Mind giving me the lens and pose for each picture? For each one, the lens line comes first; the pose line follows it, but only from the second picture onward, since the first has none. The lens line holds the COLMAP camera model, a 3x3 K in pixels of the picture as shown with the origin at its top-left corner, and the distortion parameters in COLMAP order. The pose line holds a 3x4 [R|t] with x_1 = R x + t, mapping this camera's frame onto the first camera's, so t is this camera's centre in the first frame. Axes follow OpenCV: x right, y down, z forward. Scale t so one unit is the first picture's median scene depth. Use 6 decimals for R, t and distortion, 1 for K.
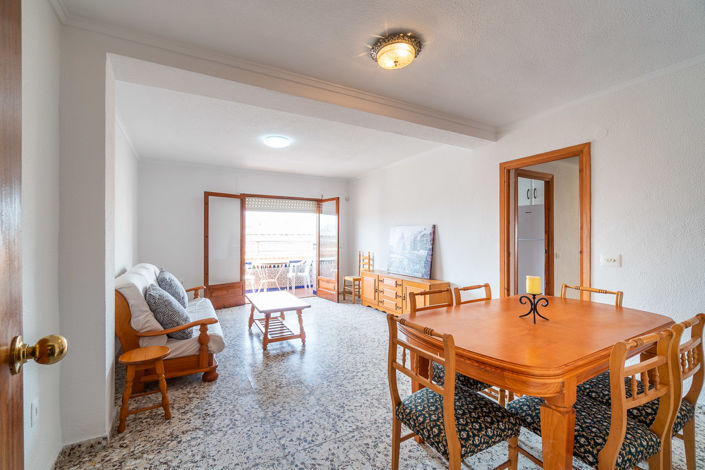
lens RADIAL K [[307.0, 0, 352.8], [0, 307.0, 233.9], [0, 0, 1]] dist [0.001550, 0.000279]
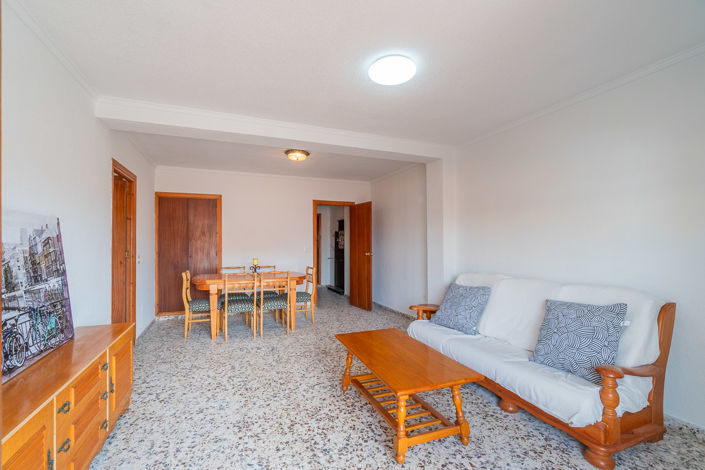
lens RADIAL K [[323.2, 0, 352.5], [0, 323.2, 235.0], [0, 0, 1]] dist [0.000556, 0.000080]
pose [[-0.992398, 0.003886, 0.123008, -0.329293], [0.001088, 0.999739, -0.022805, 0.013150], [-0.123064, -0.022498, -0.992144, 2.115391]]
